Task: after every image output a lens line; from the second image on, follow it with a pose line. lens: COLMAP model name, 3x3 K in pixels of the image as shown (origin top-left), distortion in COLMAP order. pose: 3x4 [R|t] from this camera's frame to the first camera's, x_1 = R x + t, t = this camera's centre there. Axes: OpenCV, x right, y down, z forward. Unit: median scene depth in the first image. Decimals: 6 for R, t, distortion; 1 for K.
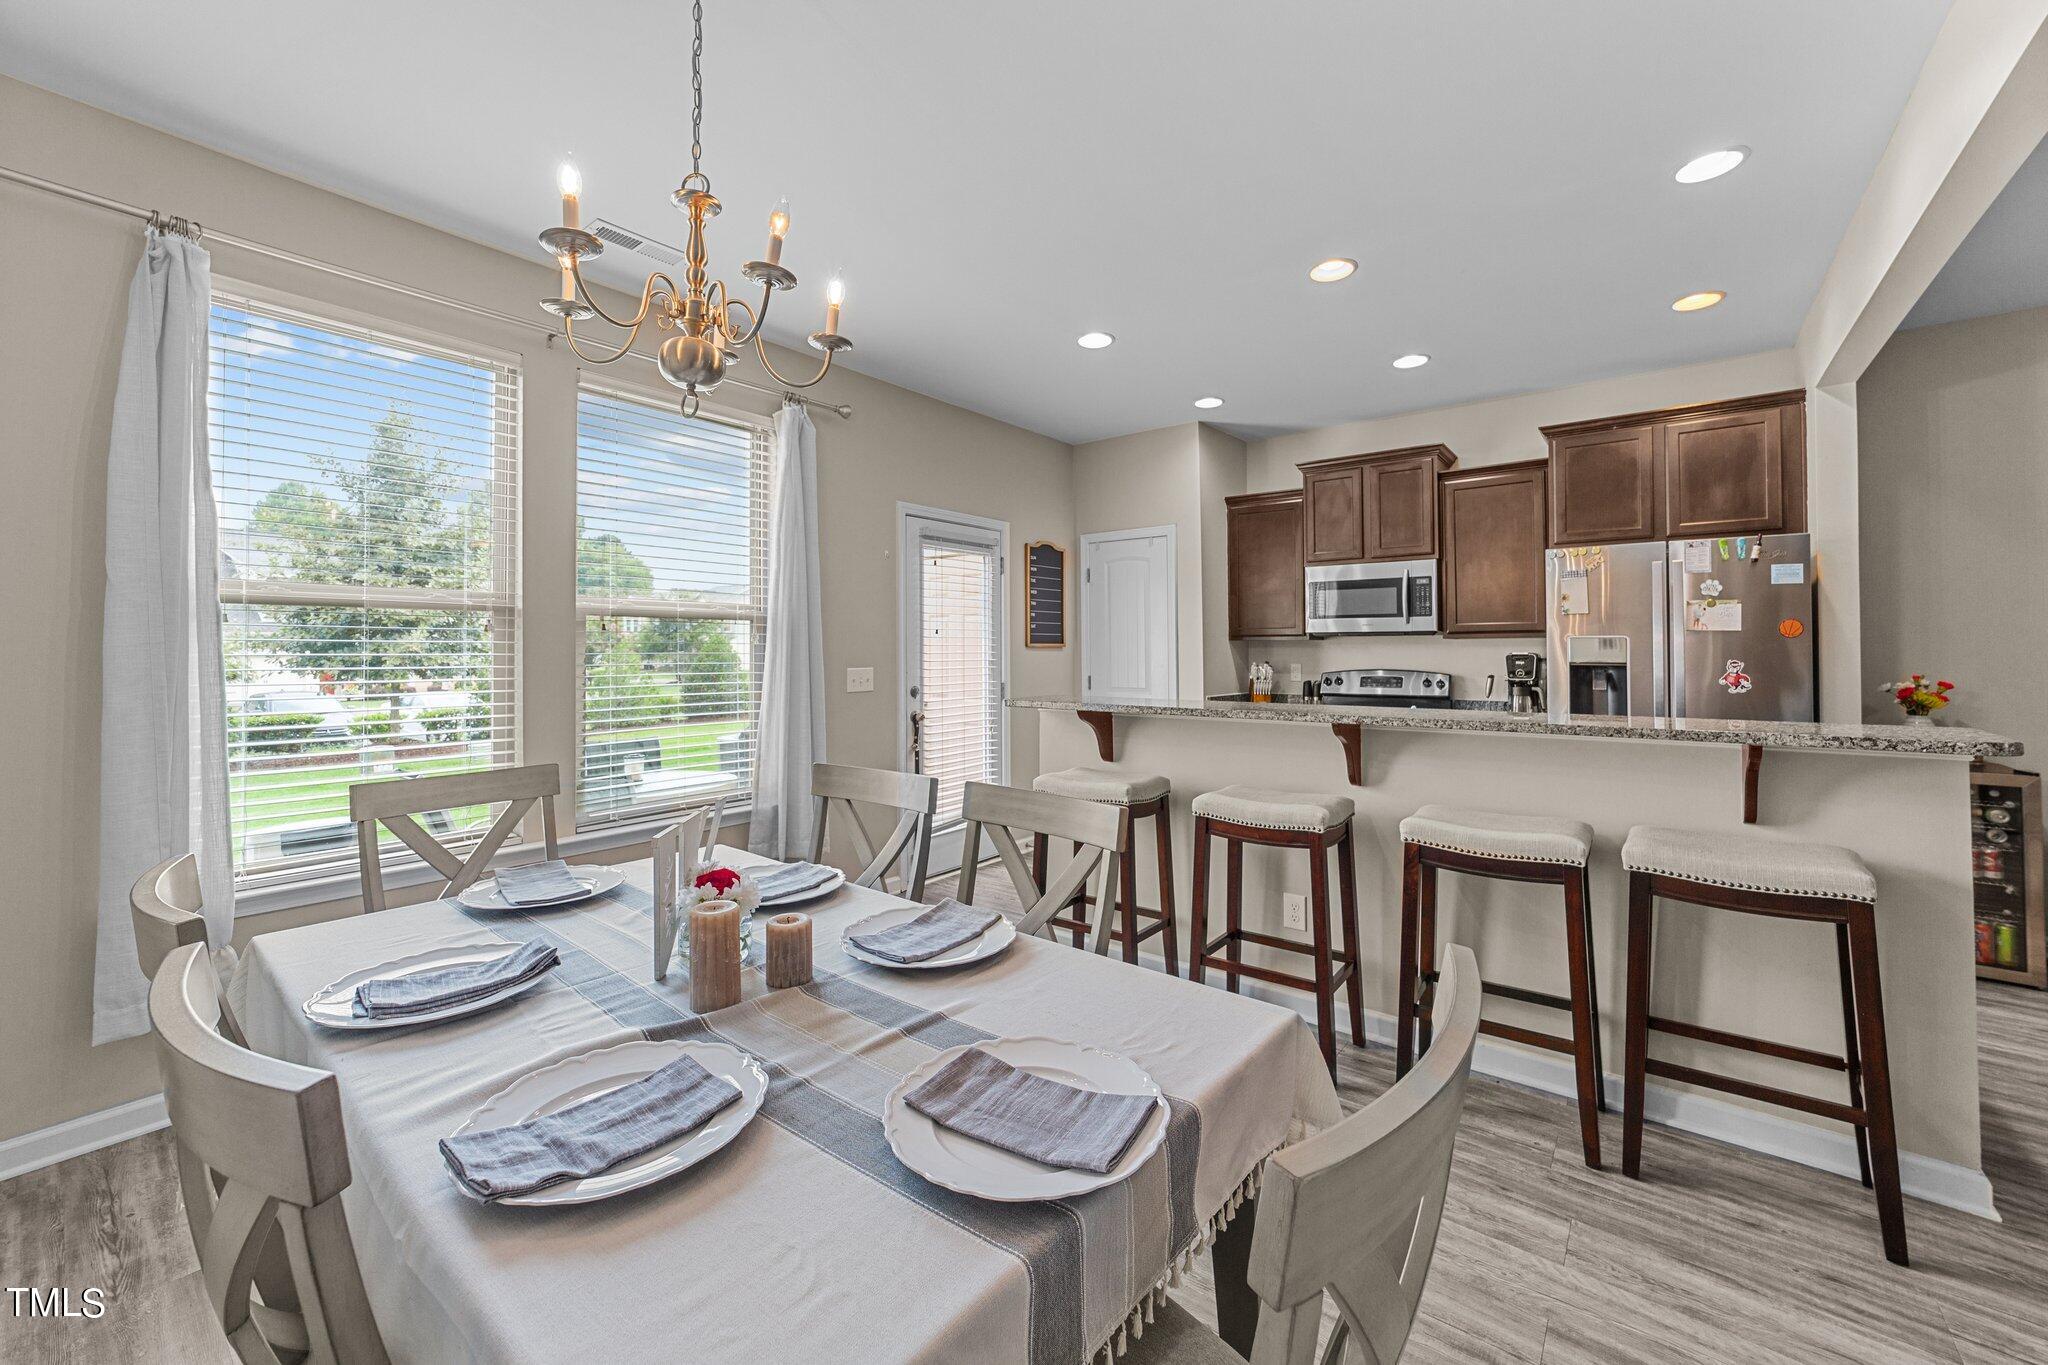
lens RADIAL K [[785.9, 0, 1031.1], [0, 785.9, 662.4], [0, 0, 1]] dist [-0.013515, 0.007314]
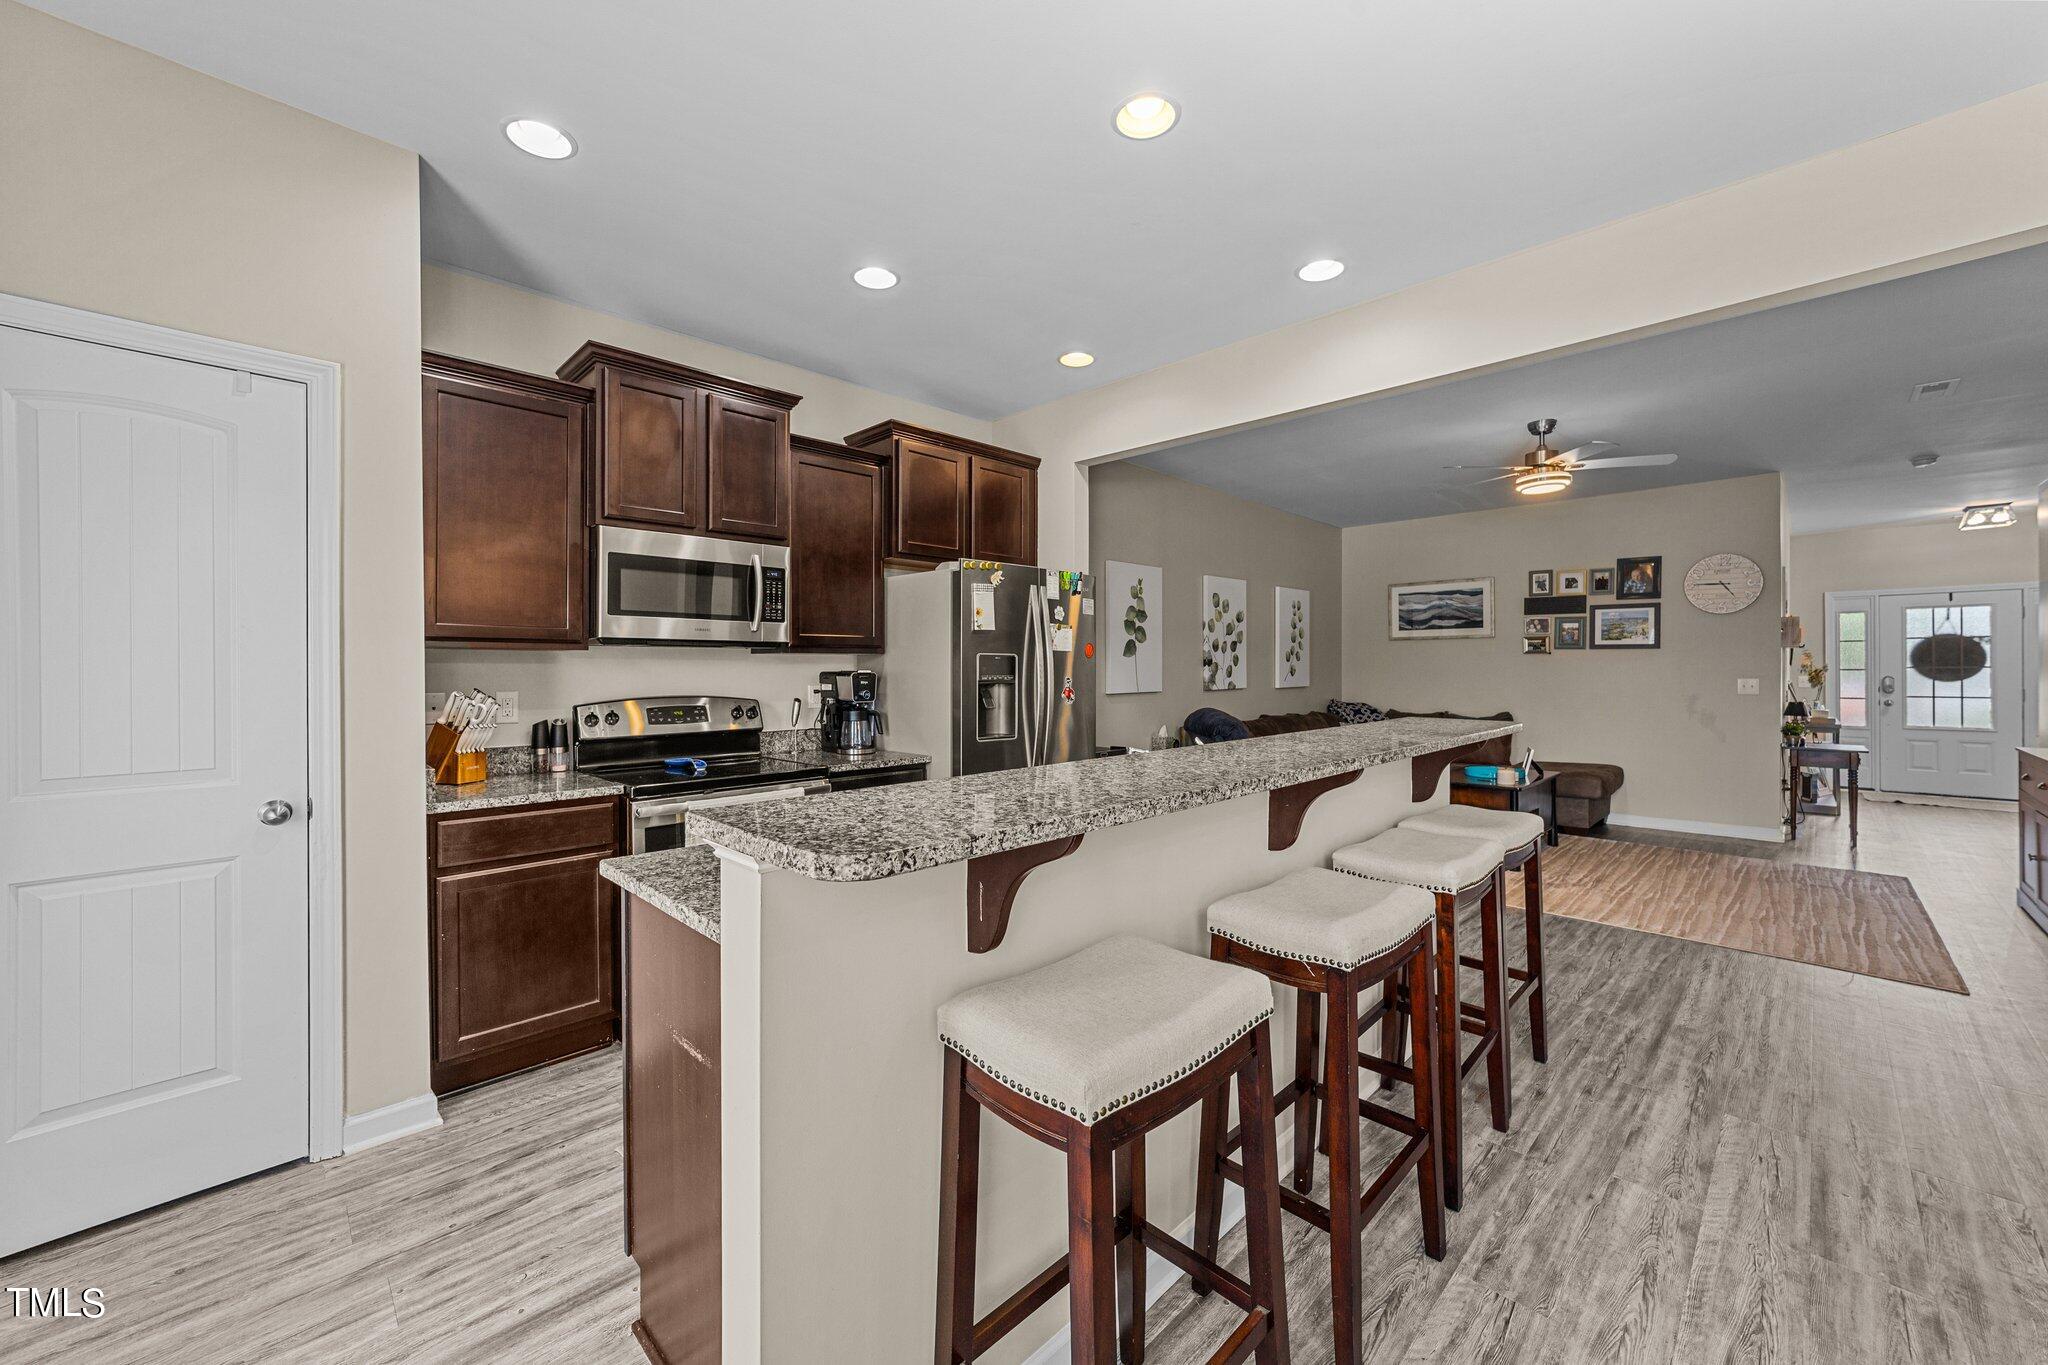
lens RADIAL K [[785.9, 0, 1032.7], [0, 785.9, 671.7], [0, 0, 1]] dist [-0.013515, 0.007314]
pose [[0.094862, -0.003082, 0.995486, -0.212306], [0.015045, 0.999885, 0.001662, -0.009508], [-0.995377, 0.014819, 0.094897, 0.687619]]
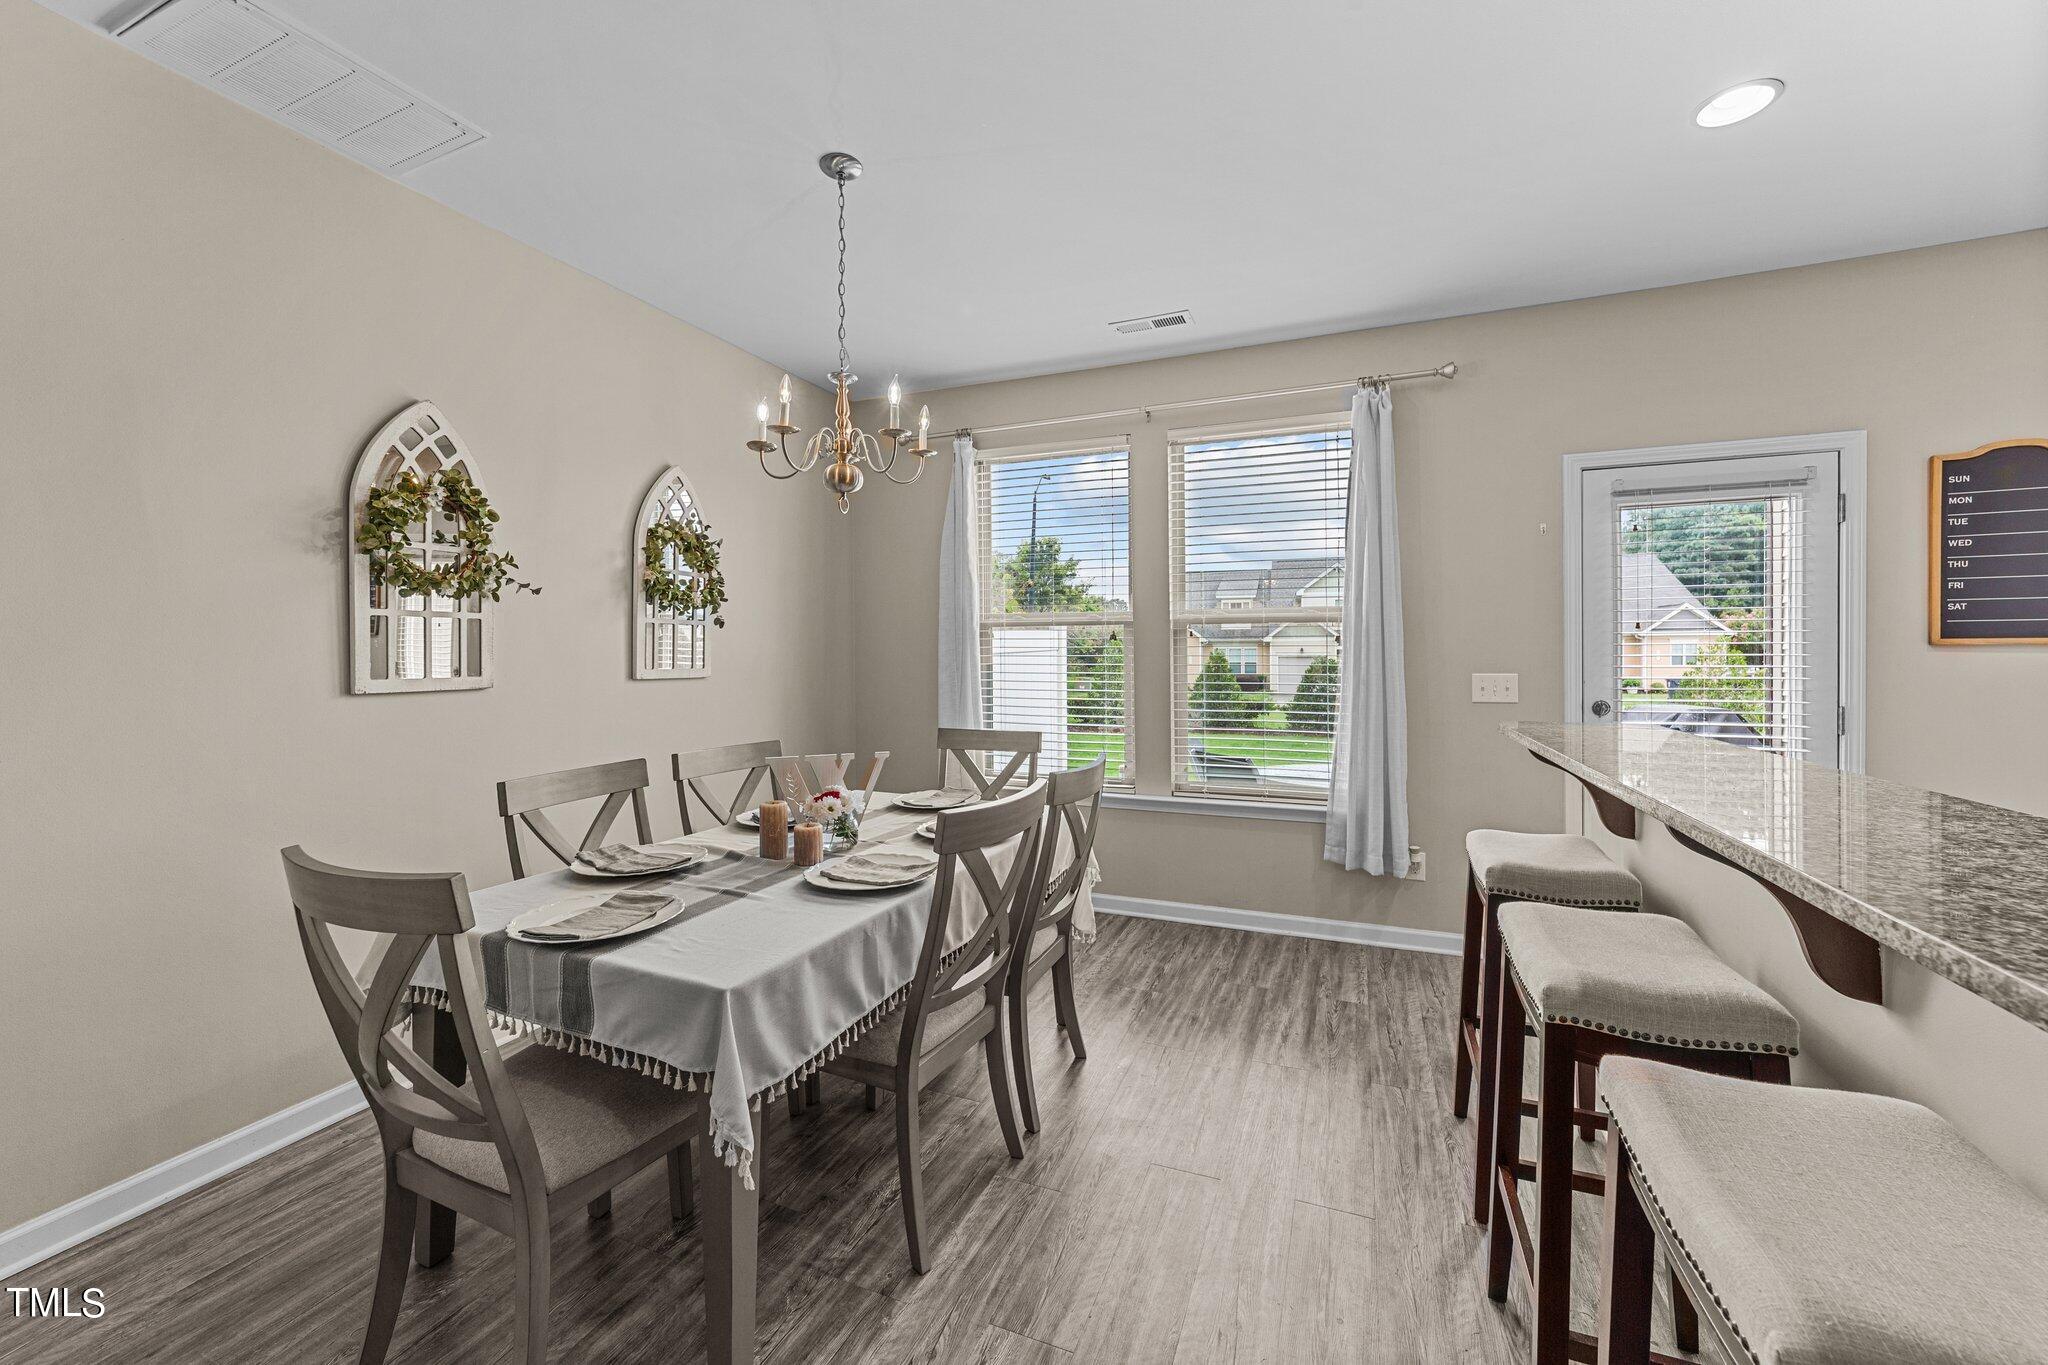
lens RADIAL K [[785.9, 0, 1036.6], [0, 785.9, 662.8], [0, 0, 1]] dist [-0.013515, 0.007314]
pose [[0.293973, 0.013524, -0.955718, 0.393530], [-0.010836, 0.999883, 0.010816, -0.007434], [0.955752, 0.007177, 0.294085, 0.282987]]
